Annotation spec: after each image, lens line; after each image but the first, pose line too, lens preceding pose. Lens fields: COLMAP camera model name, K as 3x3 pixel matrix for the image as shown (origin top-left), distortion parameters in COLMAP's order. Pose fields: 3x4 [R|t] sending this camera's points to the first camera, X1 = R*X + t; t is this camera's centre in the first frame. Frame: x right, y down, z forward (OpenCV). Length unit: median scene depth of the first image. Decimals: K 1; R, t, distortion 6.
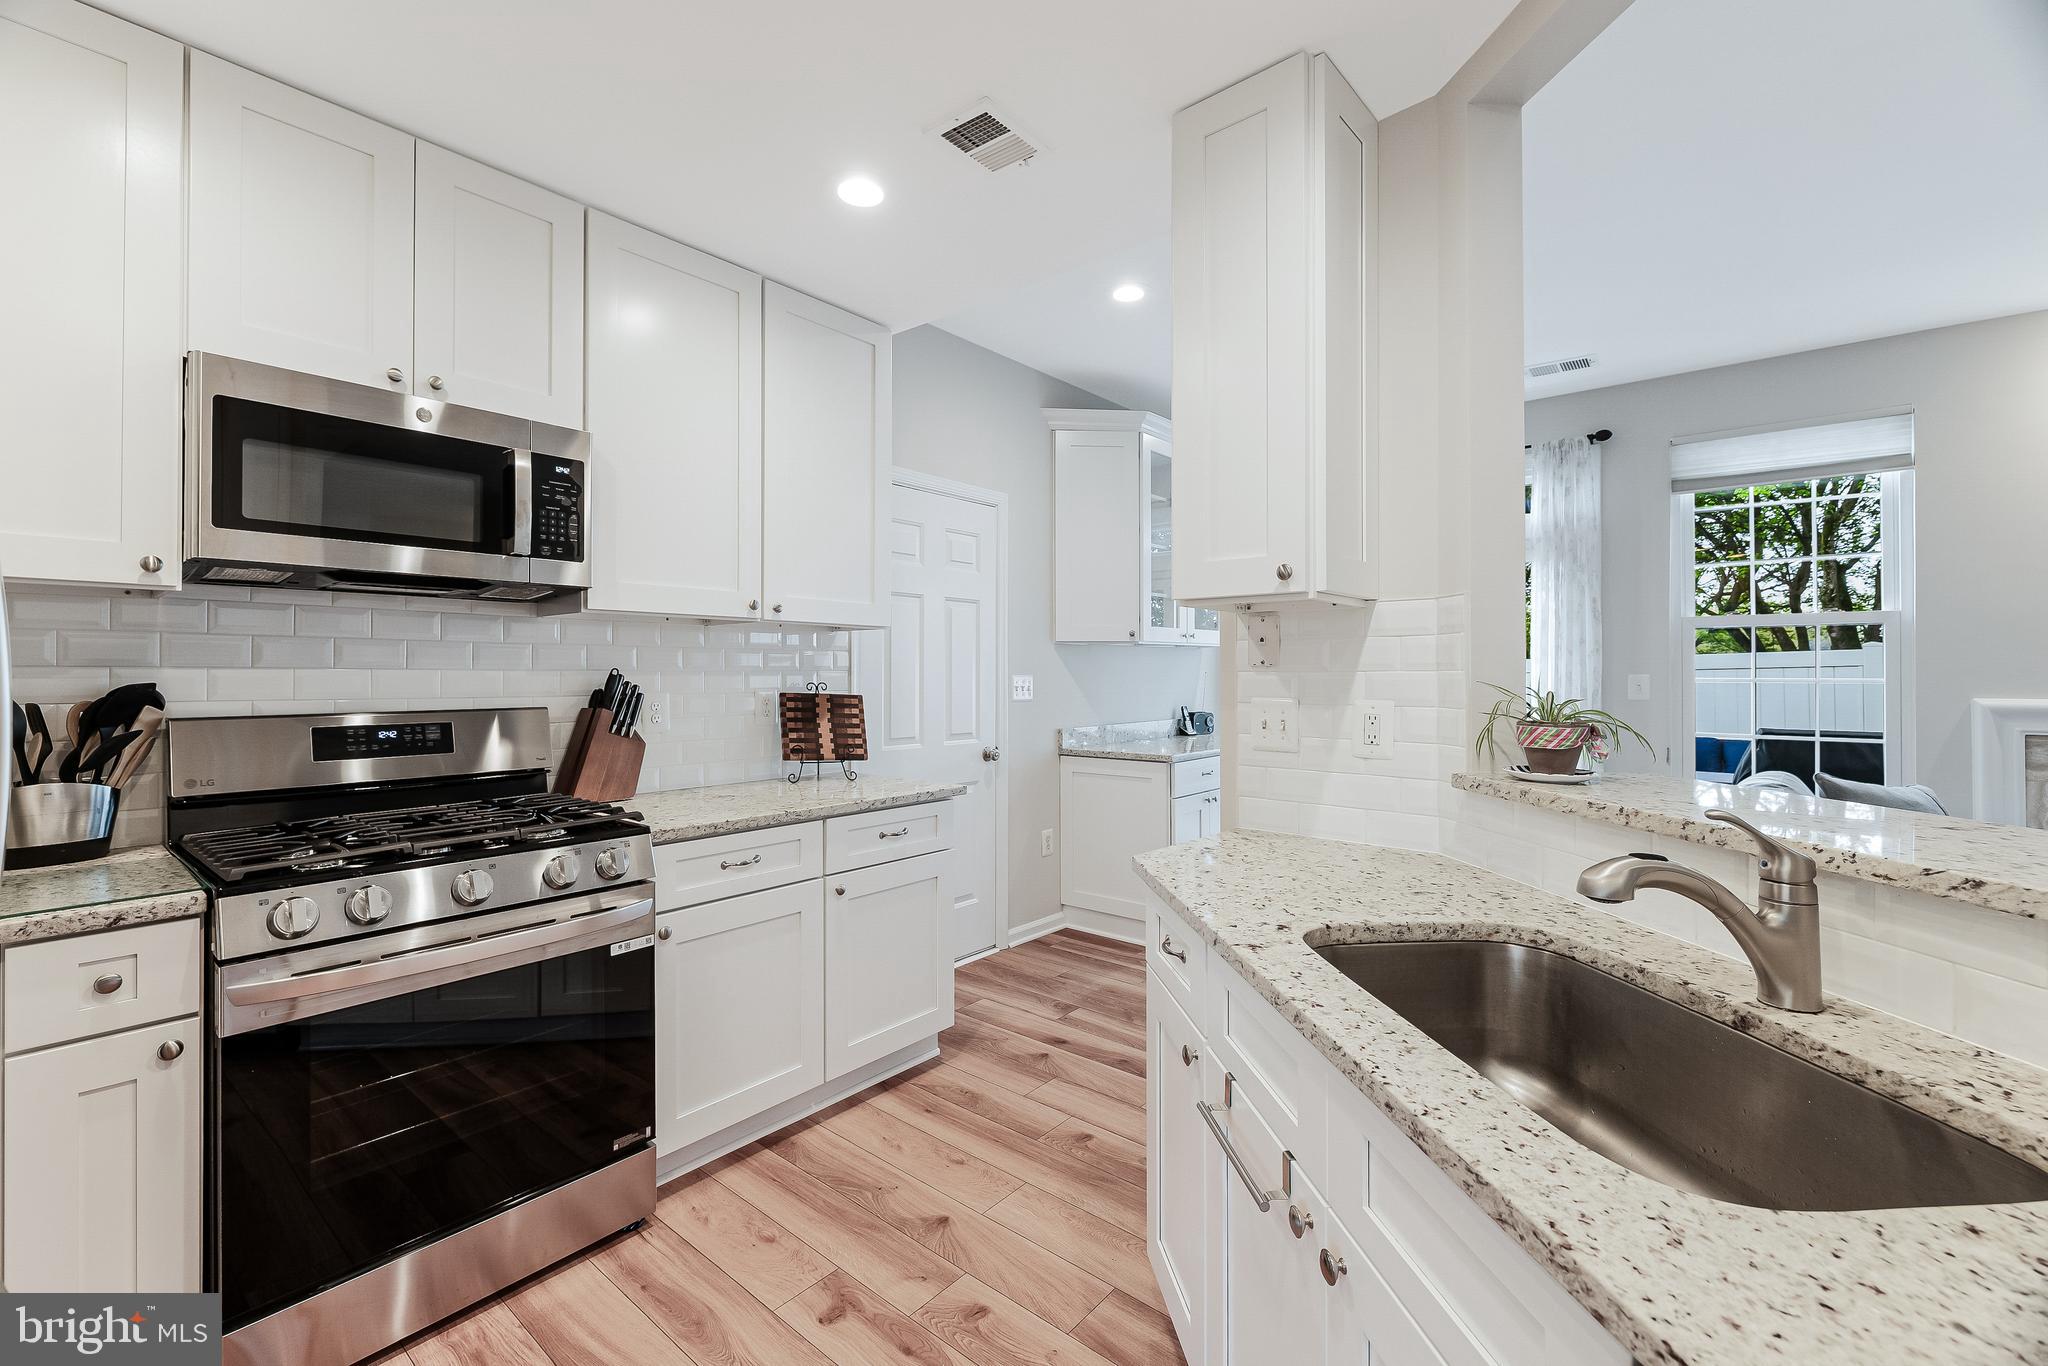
lens RADIAL K [[865.1, 0, 1001.9], [0, 865.1, 672.4], [0, 0, 1]] dist [-0.000599, -0.000049]
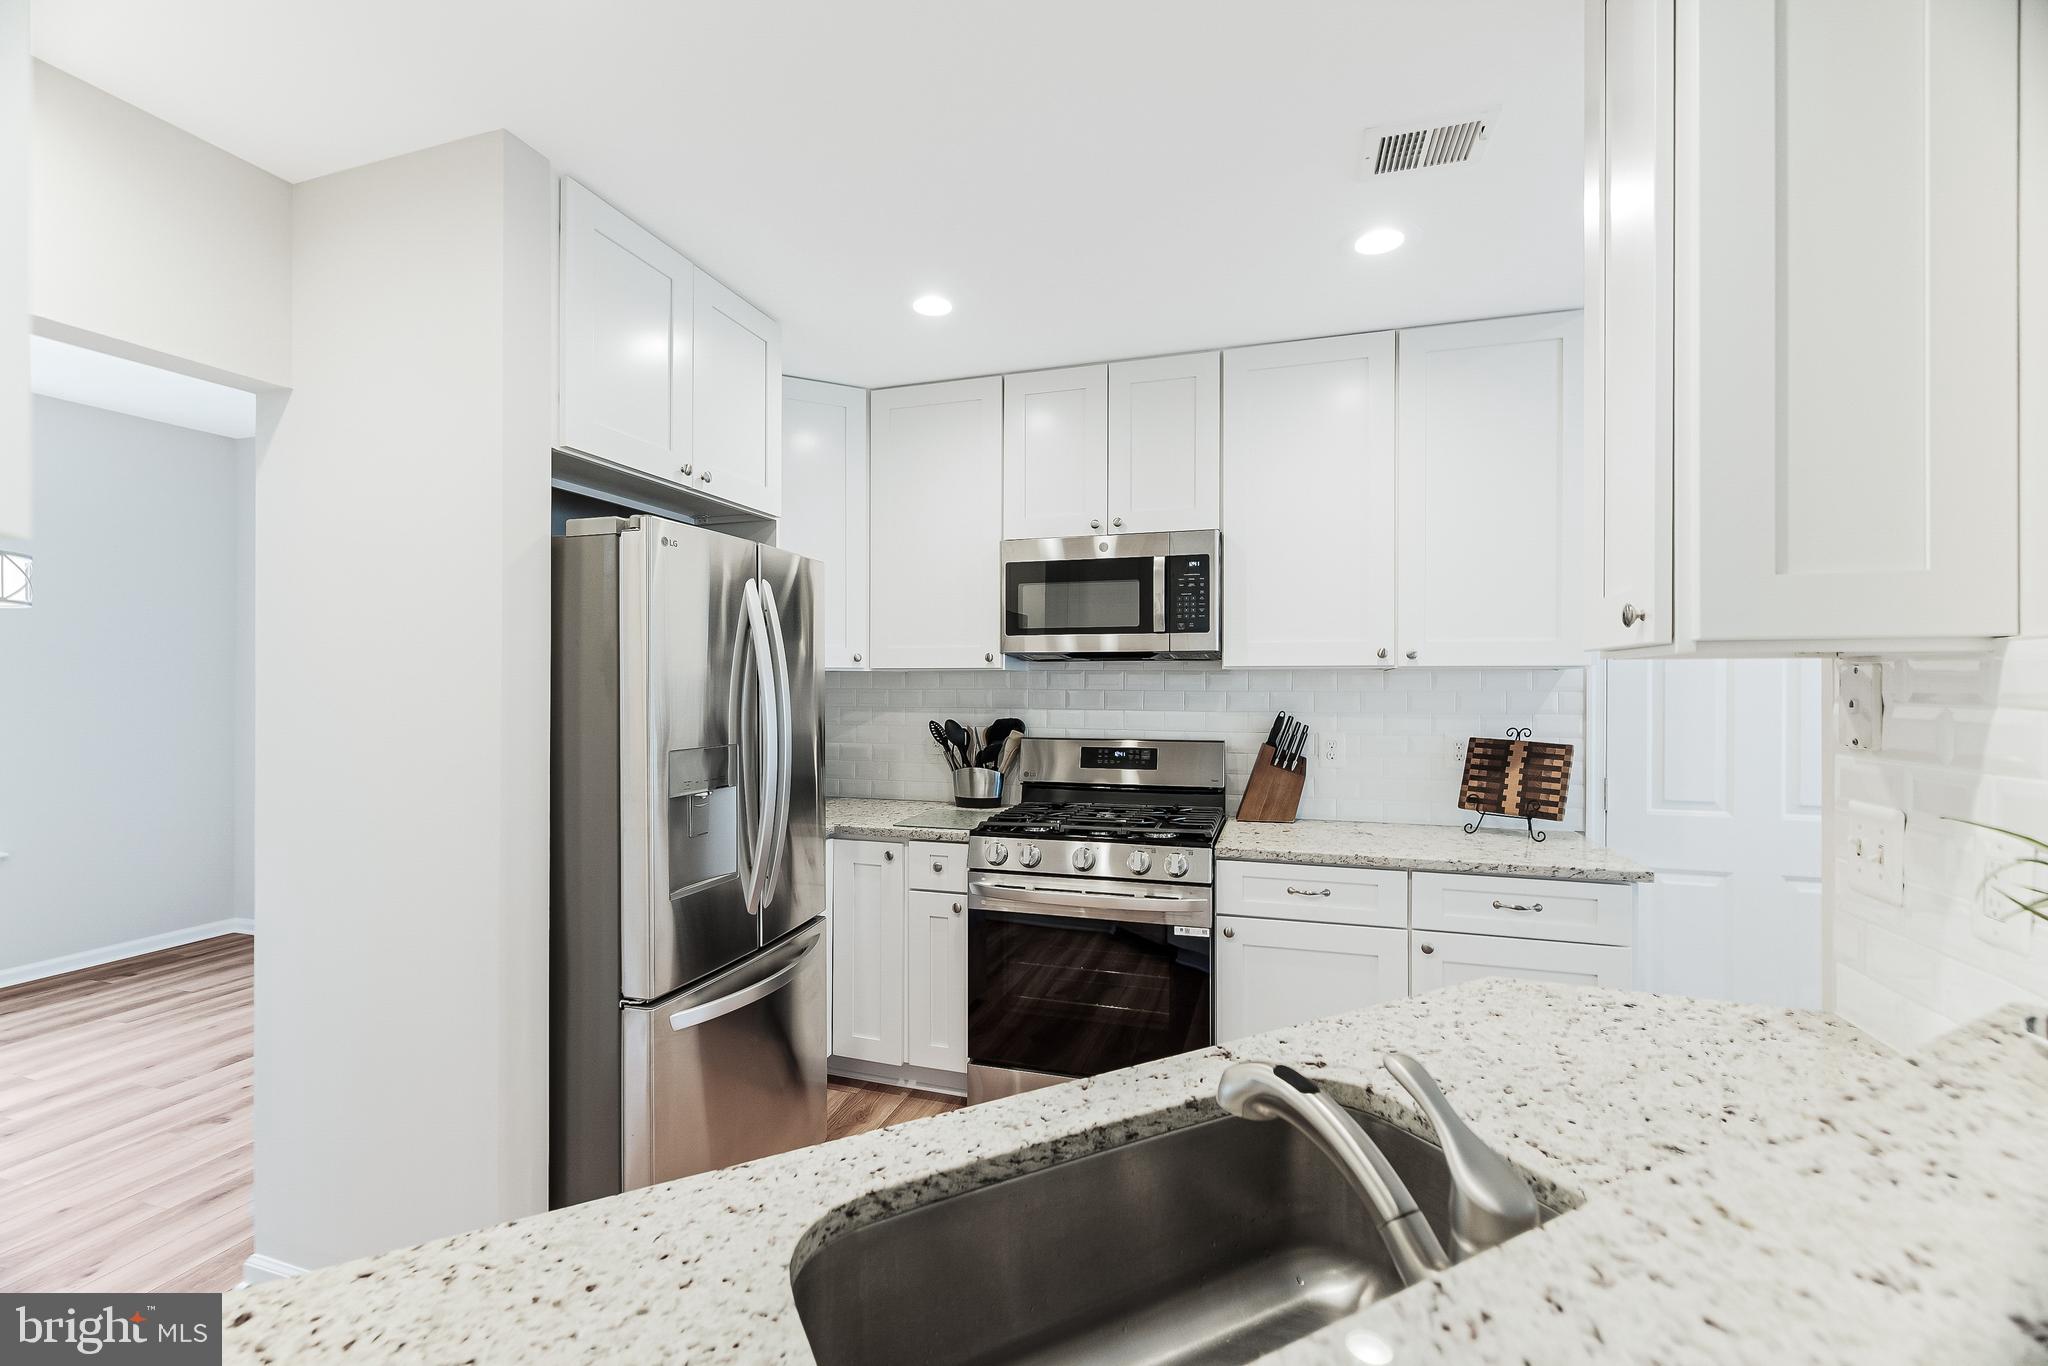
lens RADIAL K [[865.1, 0, 1024.2], [0, 865.1, 695.7], [0, 0, 1]] dist [-0.000599, -0.000049]
pose [[0.391162, 0.012333, -0.920239, 0.585755], [0.001016, 0.999904, 0.013833, -0.049304], [0.920321, -0.006346, 0.391112, 0.234241]]
